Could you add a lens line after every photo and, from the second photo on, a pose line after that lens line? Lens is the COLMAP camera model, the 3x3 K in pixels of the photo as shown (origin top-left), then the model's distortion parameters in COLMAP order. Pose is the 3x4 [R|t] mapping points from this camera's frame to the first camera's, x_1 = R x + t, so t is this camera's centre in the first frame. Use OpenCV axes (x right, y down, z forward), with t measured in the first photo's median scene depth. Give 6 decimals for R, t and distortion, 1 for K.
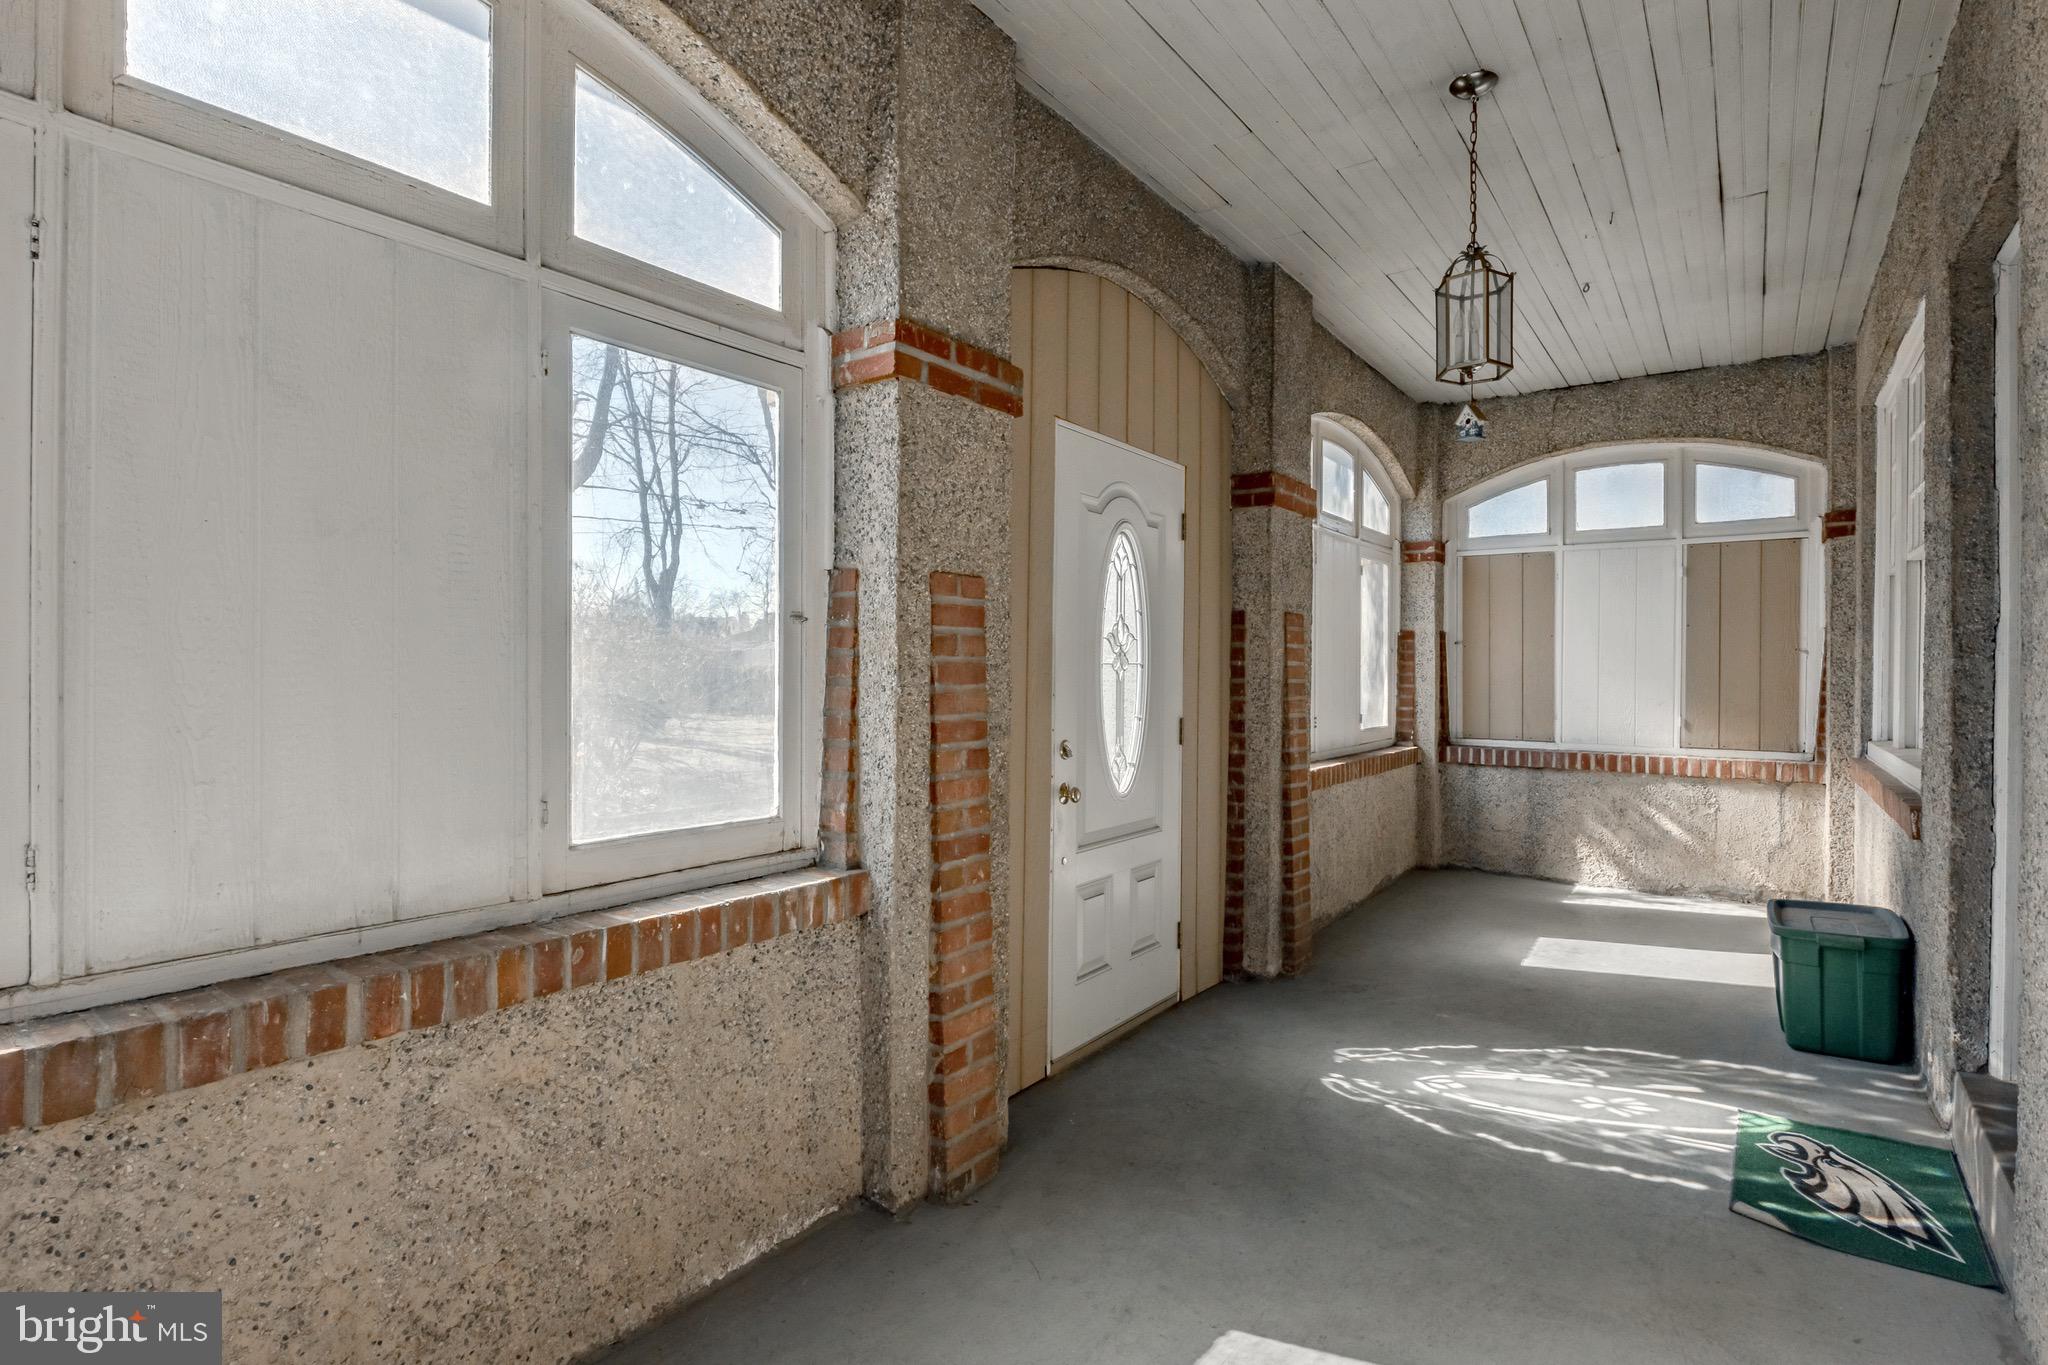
lens RADIAL K [[992.2, 0, 1033.5], [0, 992.2, 672.3], [0, 0, 1]] dist [-0.001190, -0.001840]
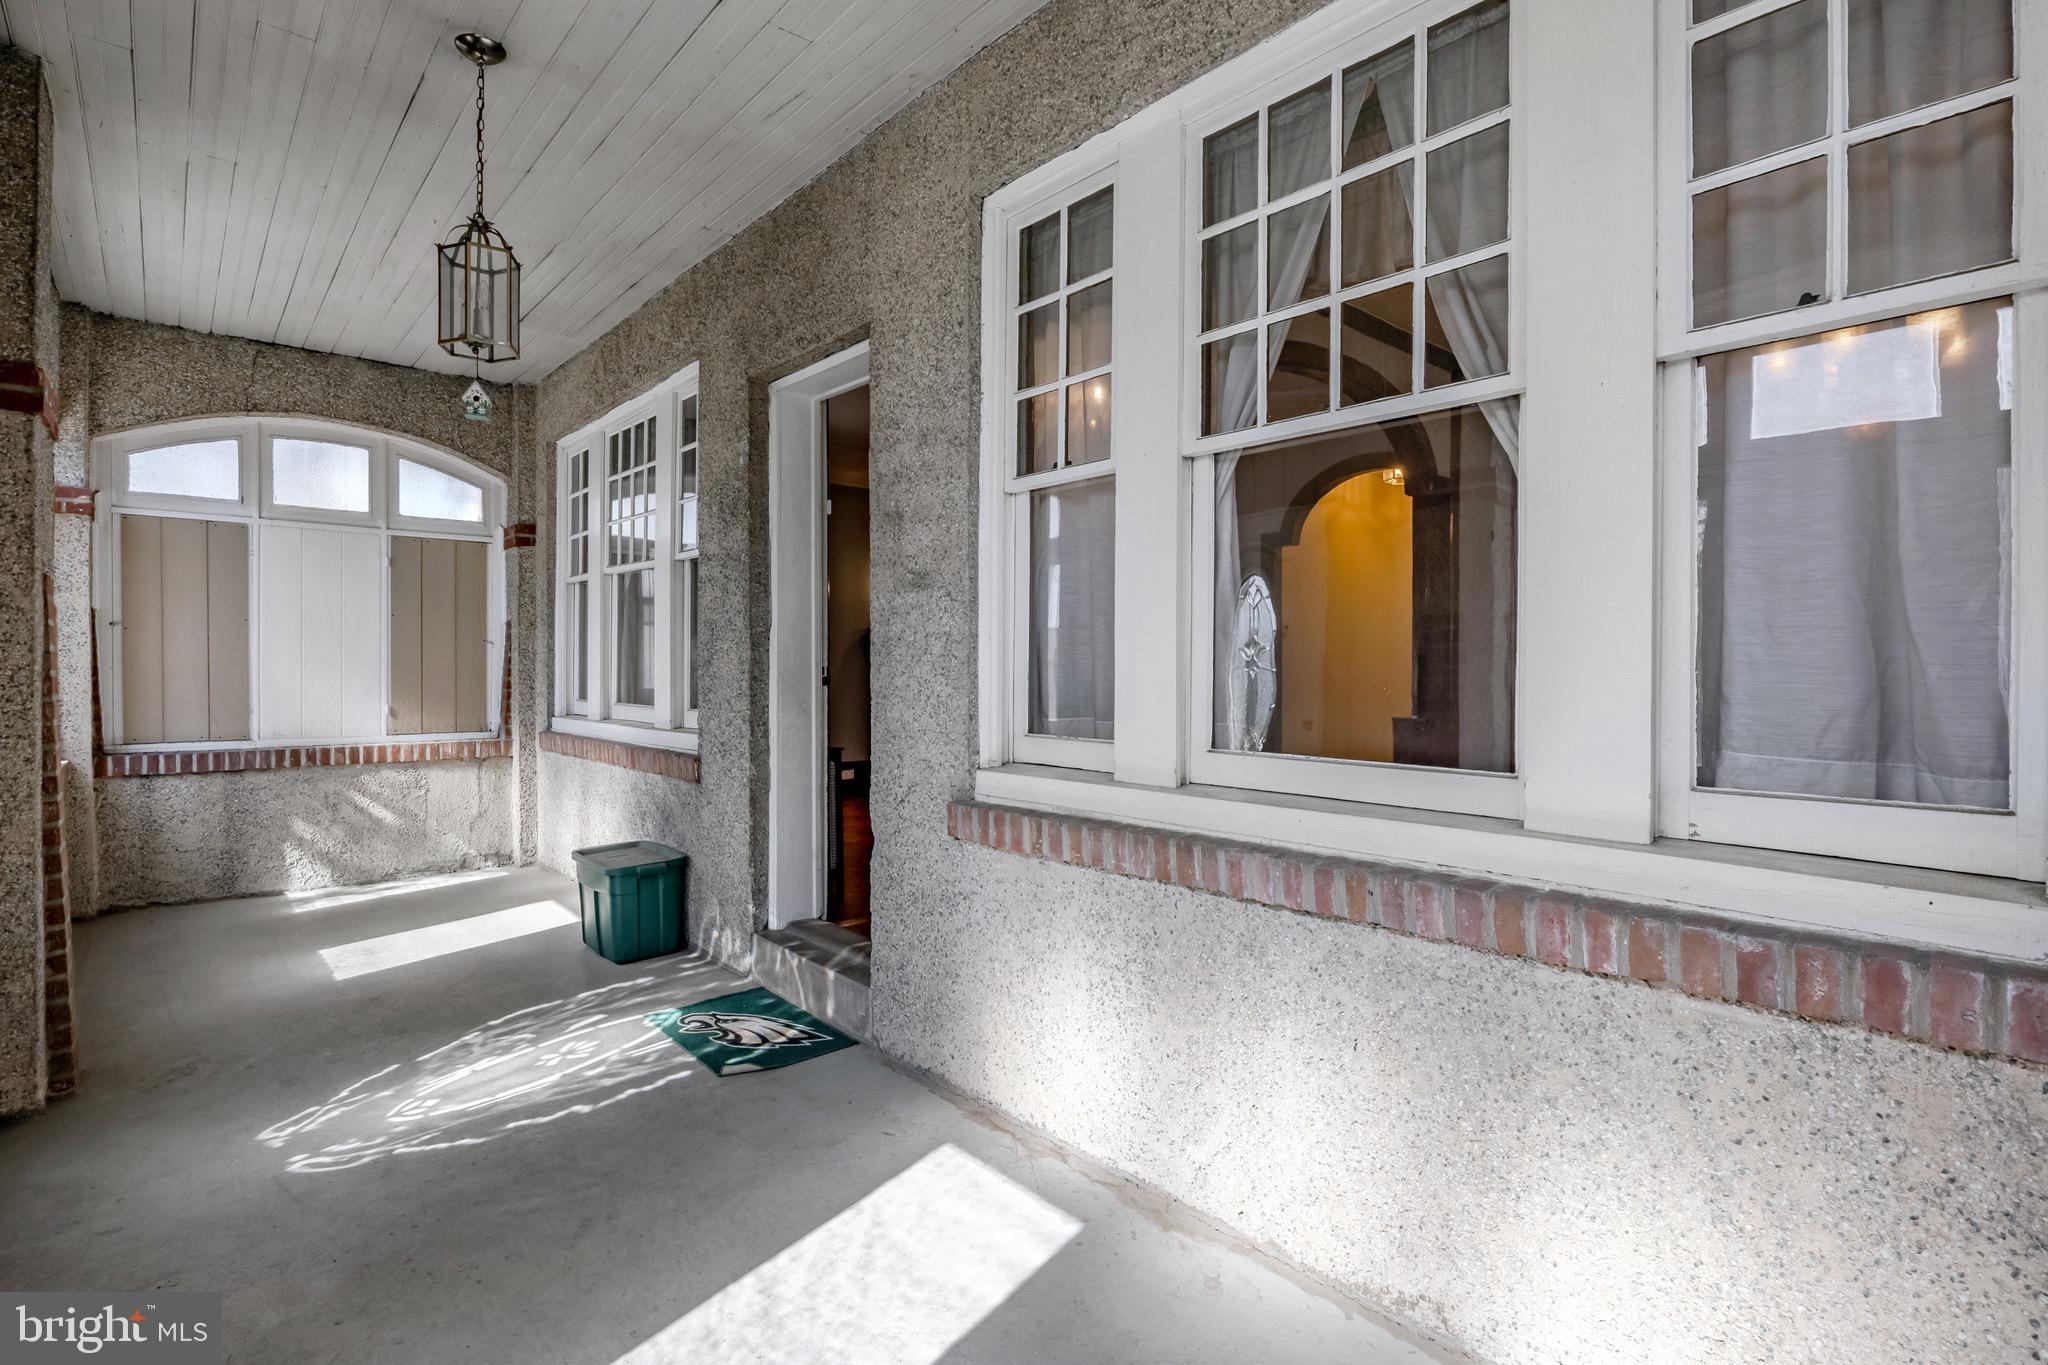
lens RADIAL K [[992.2, 0, 1033.5], [0, 992.2, 675.6], [0, 0, 1]] dist [-0.001190, -0.001840]
pose [[0.221808, -0.015025, 0.974975, -0.266998], [0.001013, 0.999884, 0.015178, 0.000616], [-0.975090, -0.002379, 0.221797, 0.181953]]
